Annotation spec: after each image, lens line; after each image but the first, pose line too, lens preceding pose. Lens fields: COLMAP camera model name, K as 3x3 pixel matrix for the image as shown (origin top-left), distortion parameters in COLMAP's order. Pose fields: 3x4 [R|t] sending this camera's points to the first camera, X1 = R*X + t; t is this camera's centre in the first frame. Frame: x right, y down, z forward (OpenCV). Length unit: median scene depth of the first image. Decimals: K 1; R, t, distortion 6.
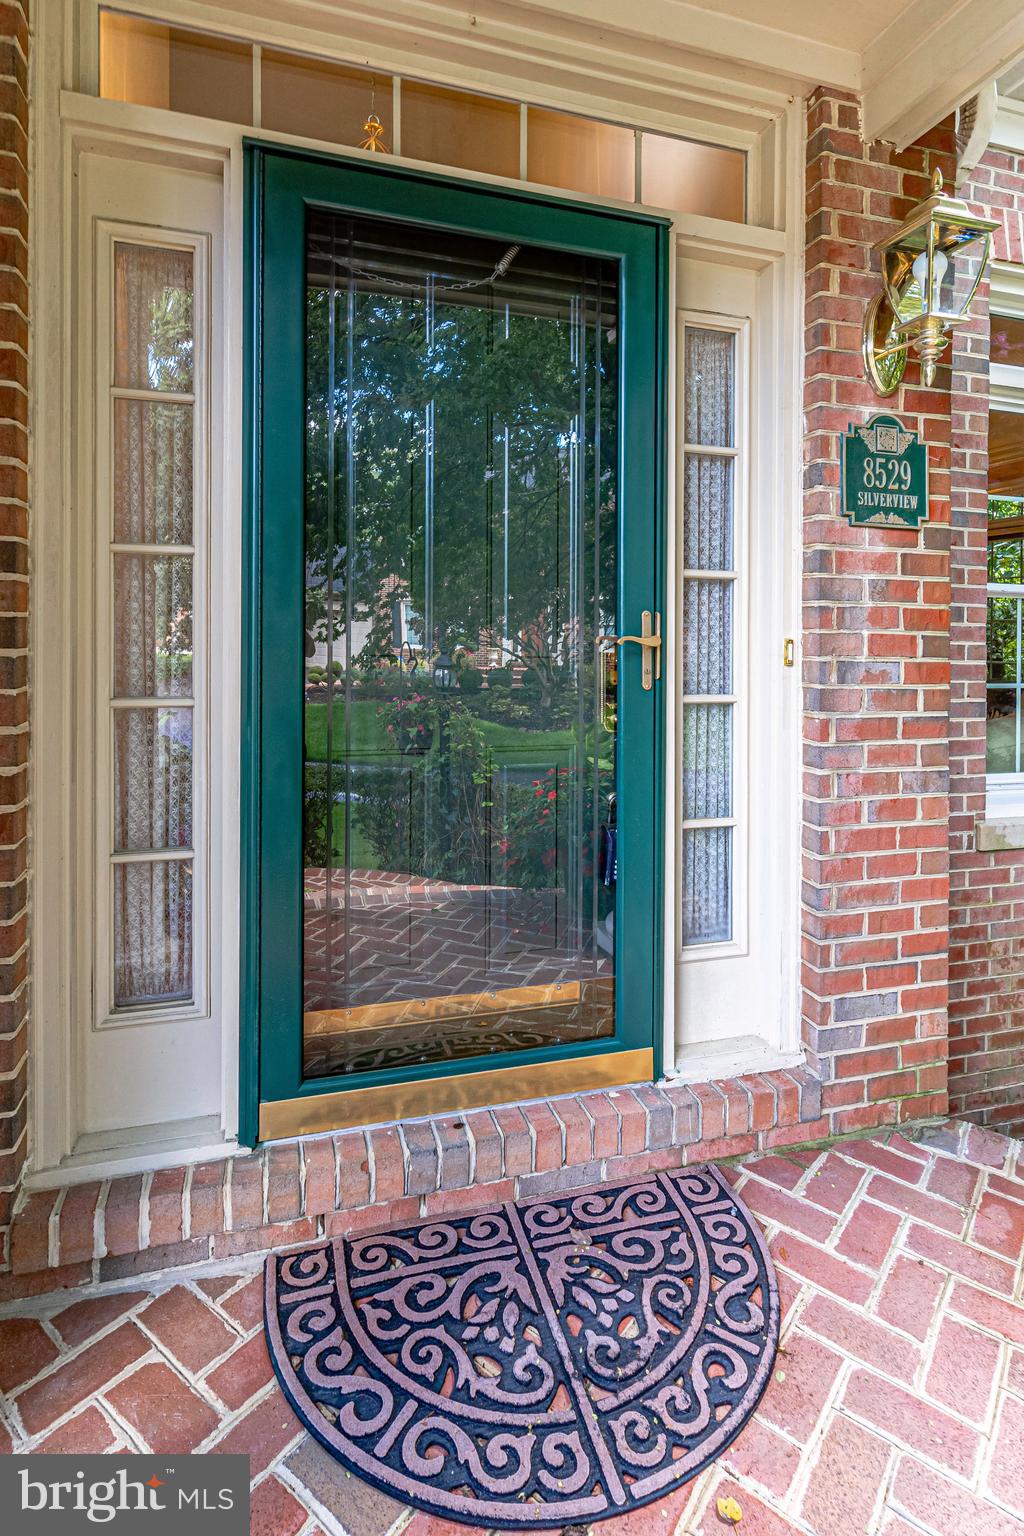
lens RADIAL K [[748.0, 0, 525.0], [0, 748.0, 668.4], [0, 0, 1]] dist [0.005323, -0.001339]
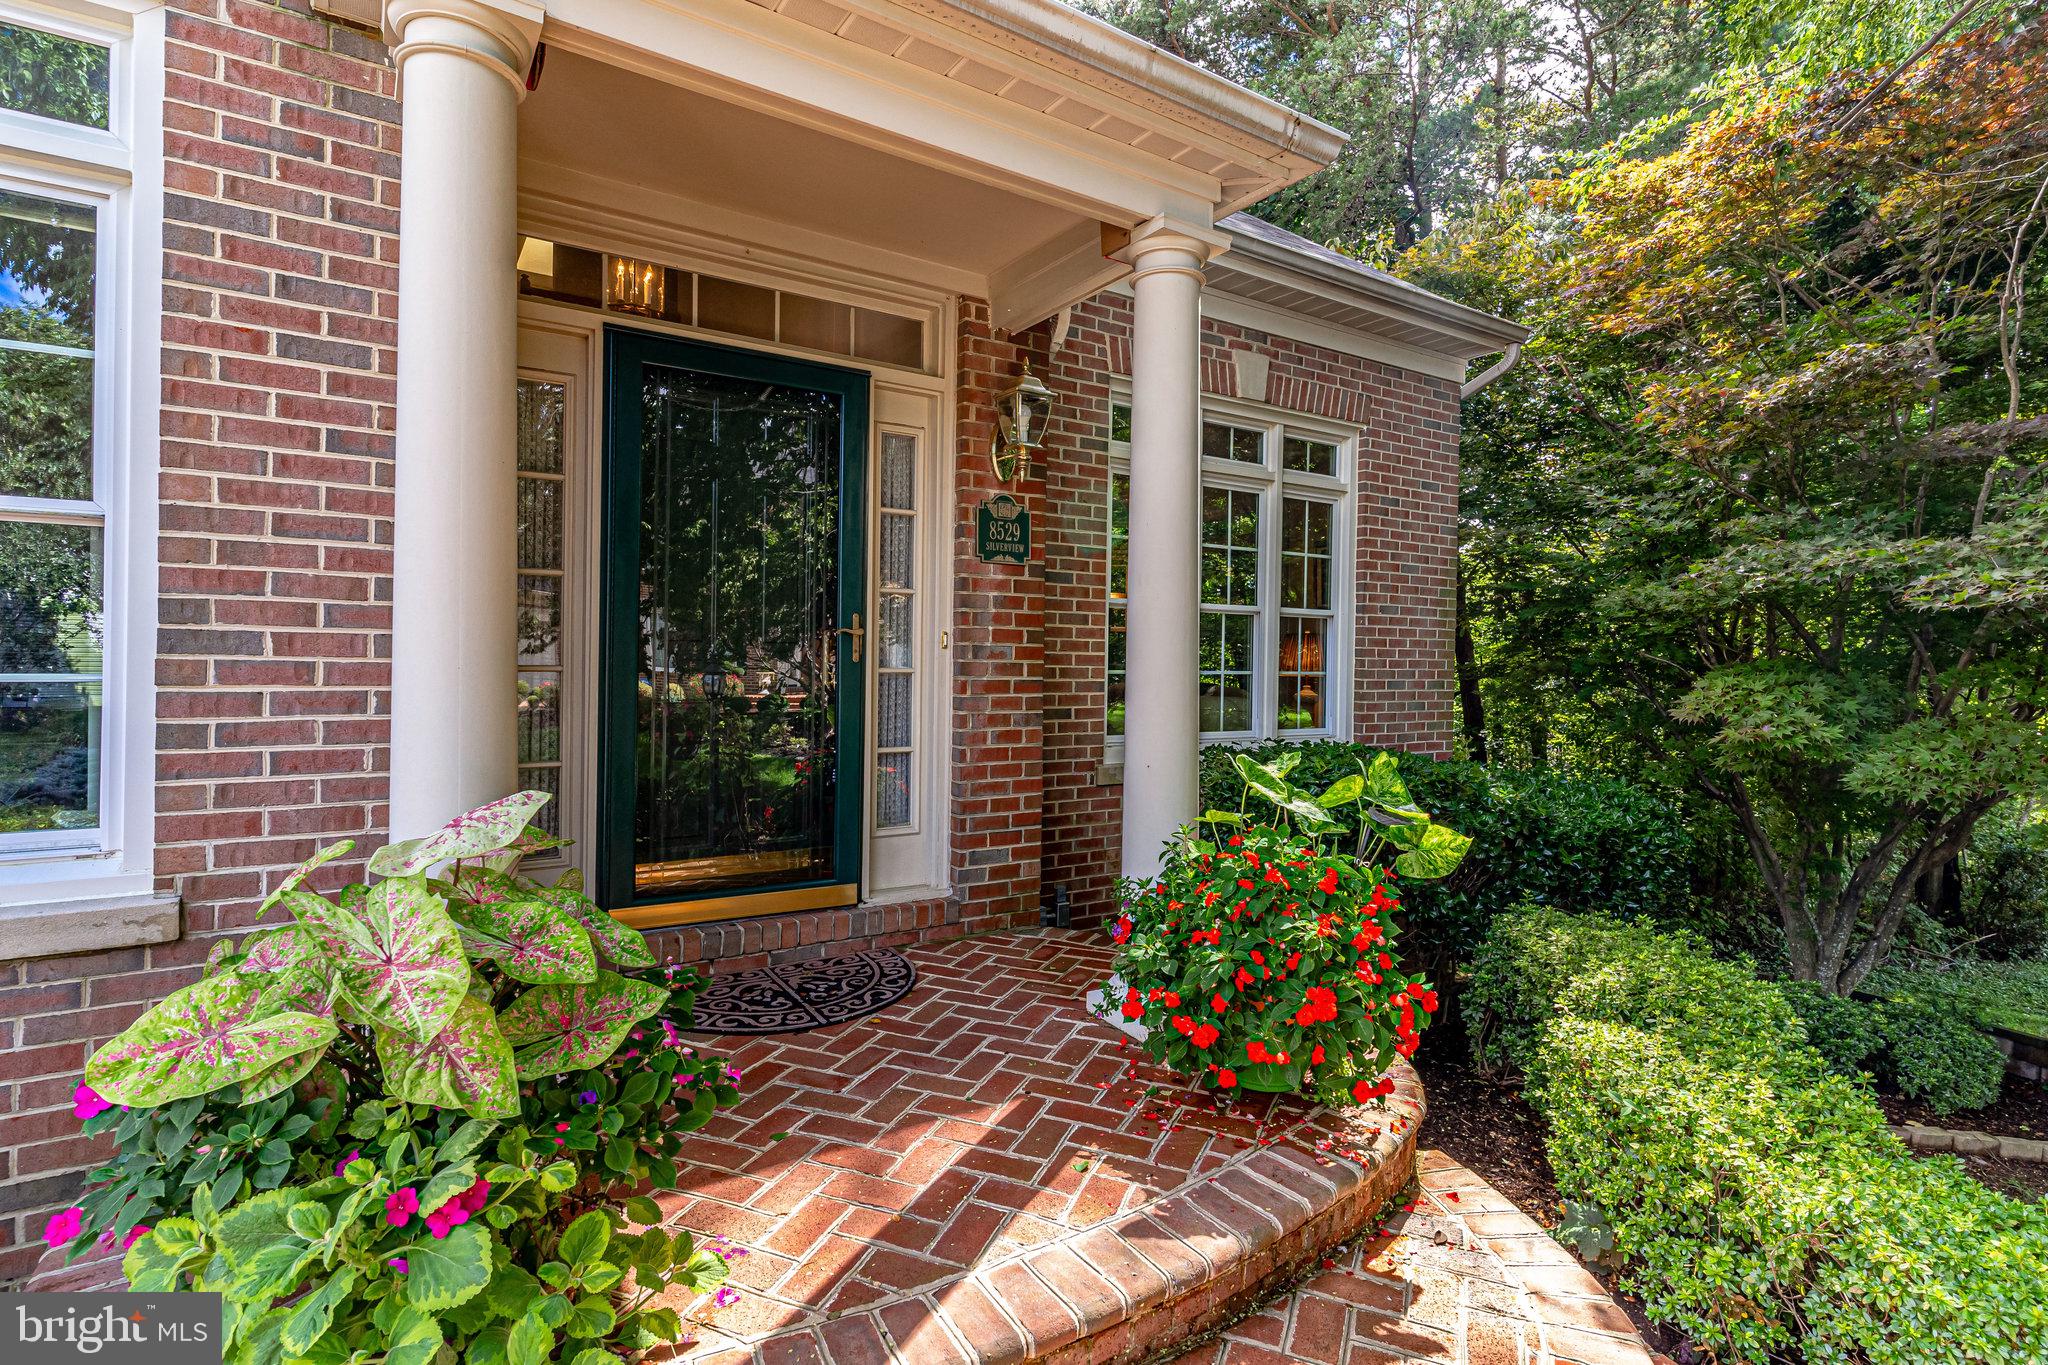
lens RADIAL K [[997.3, 0, 1034.3], [0, 997.3, 655.2], [0, 0, 1]] dist [0.005323, -0.001339]
pose [[0.959610, 0.008970, 0.281190, -0.066203], [-0.007116, 0.999946, -0.007614, 0.028072], [-0.281243, 0.005305, 0.959622, -1.135606]]
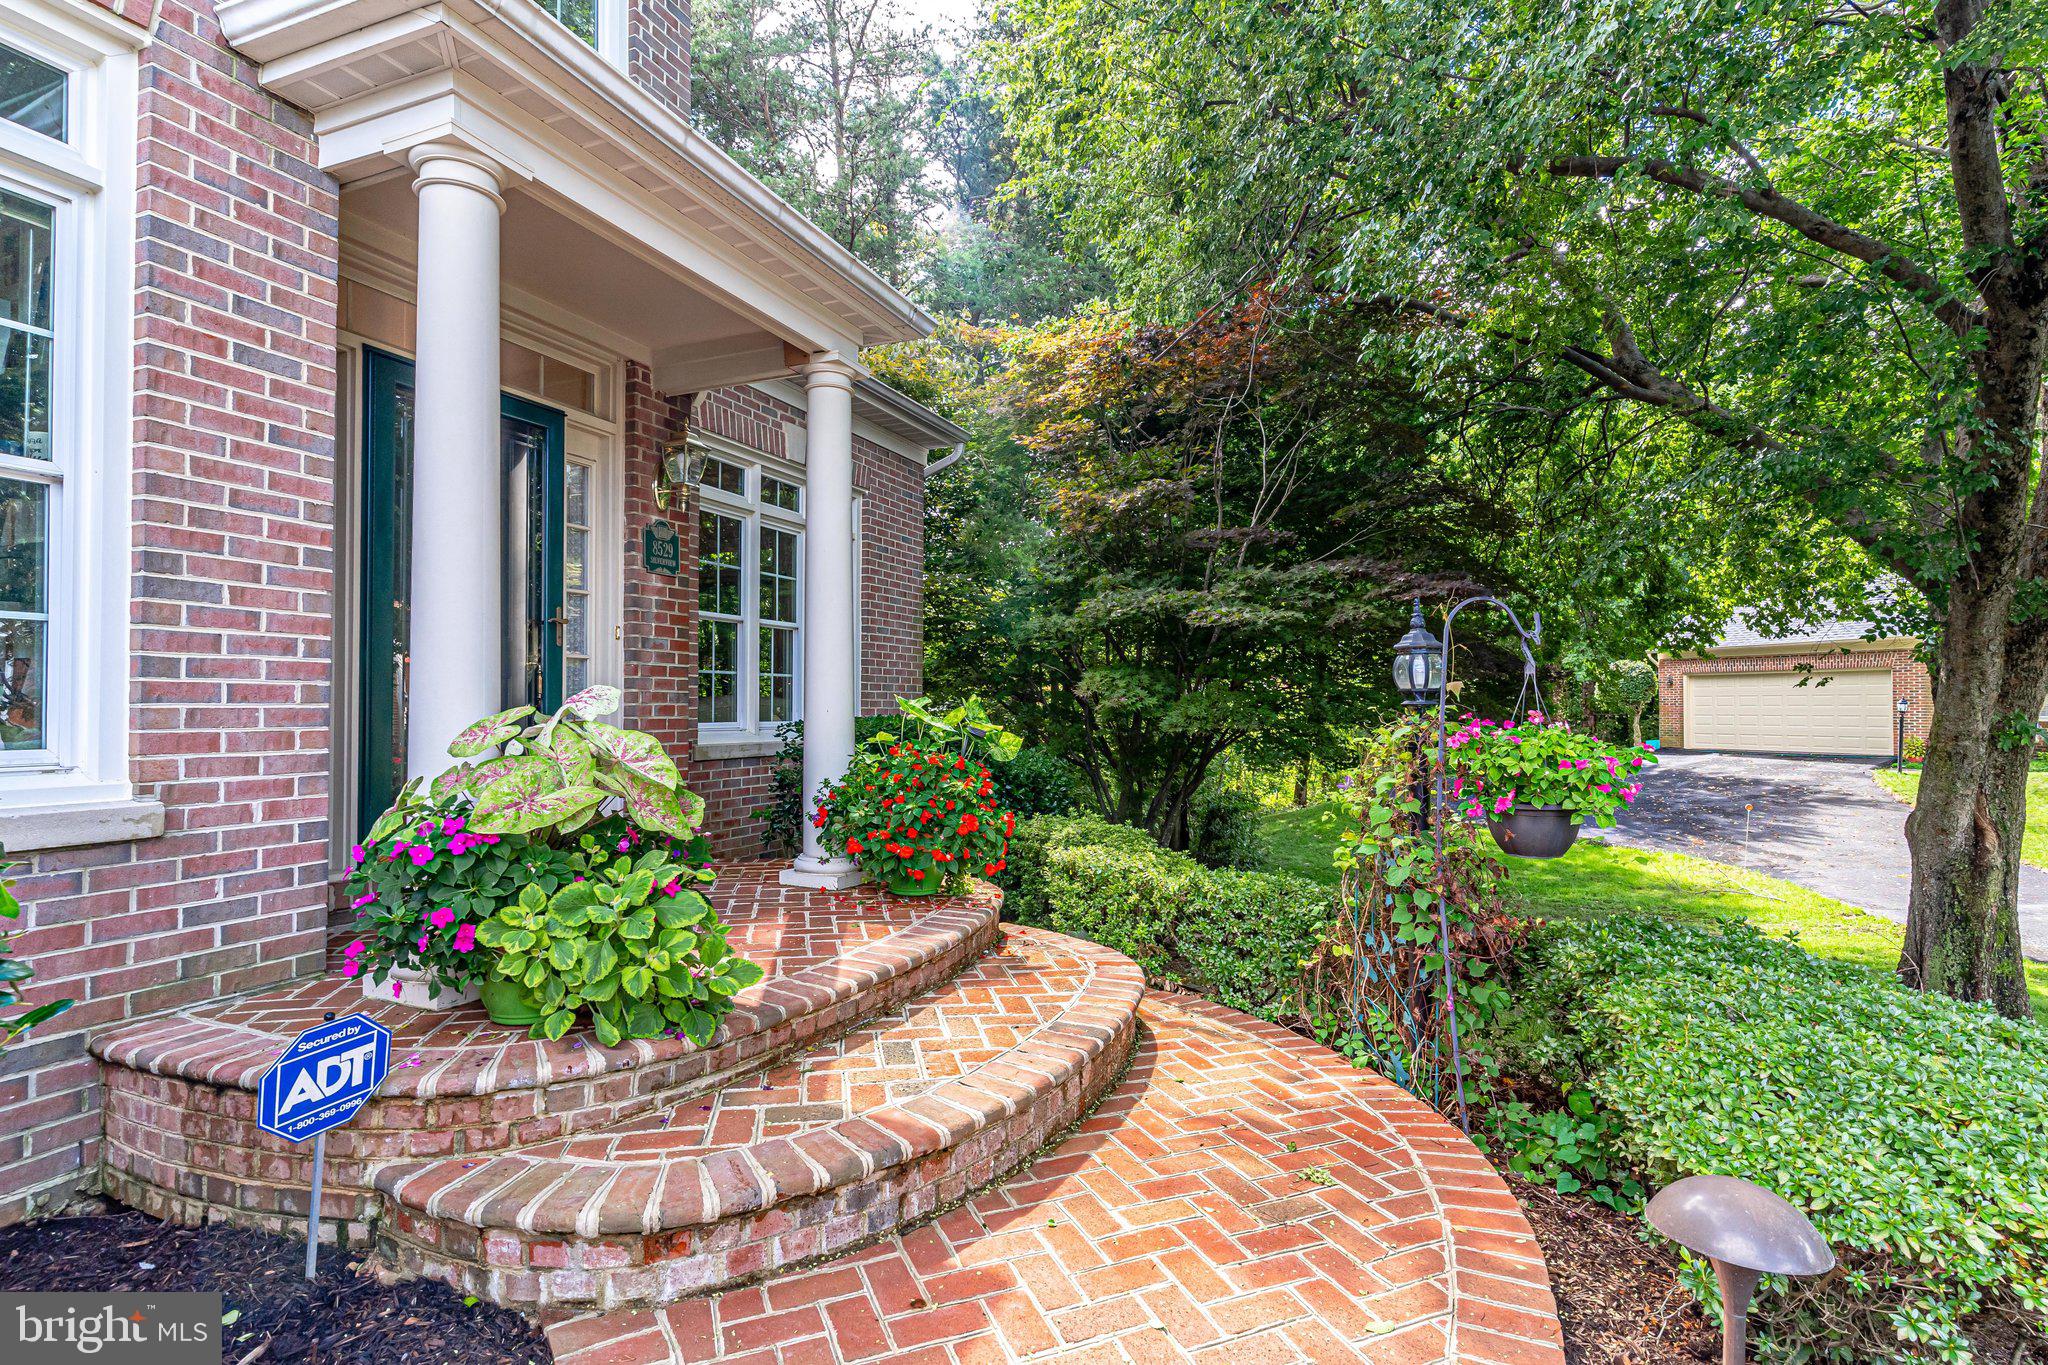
lens RADIAL K [[1007.0, 0, 1024.0], [0, 1007.0, 682.5], [0, 0, 1]] dist [0.004717, -0.000537]
pose [[0.634880, 0.013790, 0.772488, -1.064035], [0.010487, 0.999595, -0.026464, 0.200860], [-0.772539, 0.024902, 0.634478, -1.584782]]
